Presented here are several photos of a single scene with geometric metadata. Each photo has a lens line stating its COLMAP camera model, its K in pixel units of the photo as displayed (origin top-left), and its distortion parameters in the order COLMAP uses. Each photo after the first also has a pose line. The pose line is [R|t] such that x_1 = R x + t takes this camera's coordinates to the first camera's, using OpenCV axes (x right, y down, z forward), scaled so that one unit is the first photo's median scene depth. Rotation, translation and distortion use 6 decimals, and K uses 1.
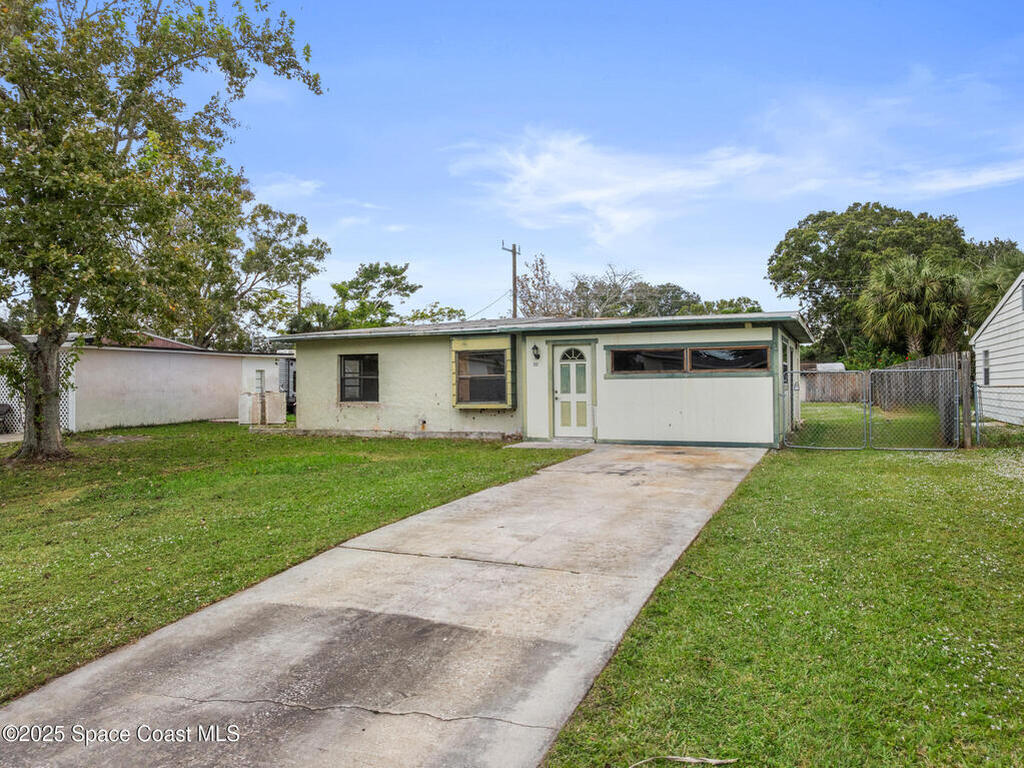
lens RADIAL K [[723.6, 0, 512.0], [0, 723.6, 384.0], [0, 0, 1]] dist [-0.003362, -0.056770]
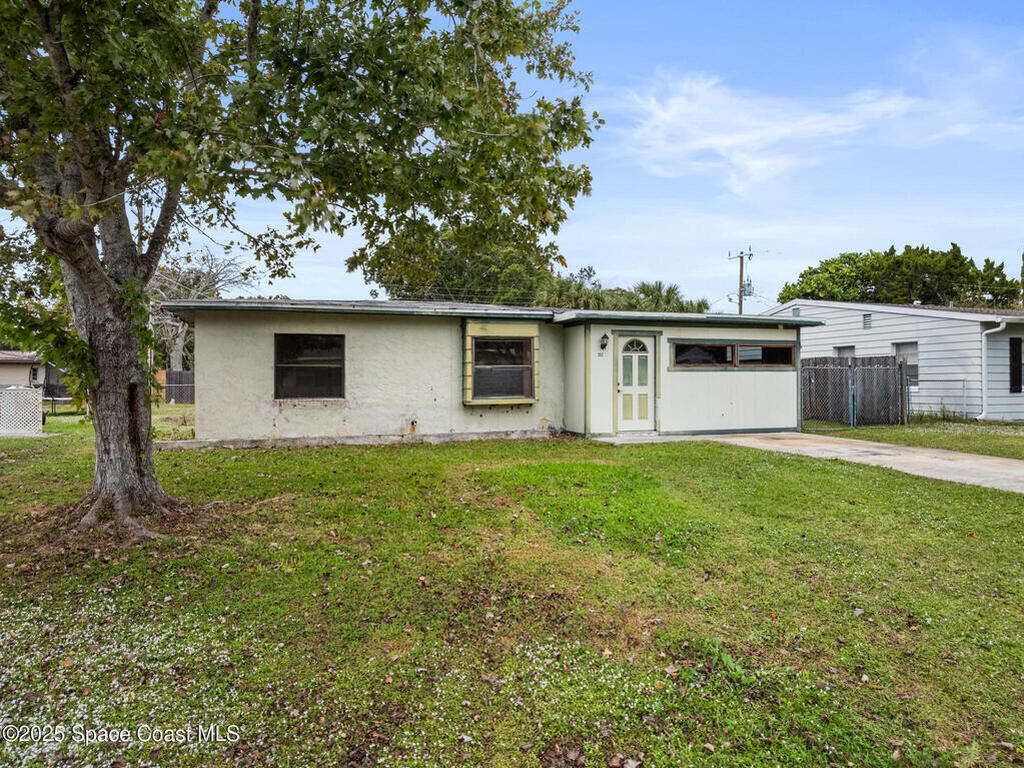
lens RADIAL K [[723.6, 0, 512.0], [0, 723.6, 384.0], [0, 0, 1]] dist [-0.003362, -0.056770]
pose [[0.732581, 0.004223, 0.680667, -0.642825], [-0.002781, 0.999991, -0.003211, 0.012990], [-0.680675, 0.000459, 0.732586, 0.369169]]
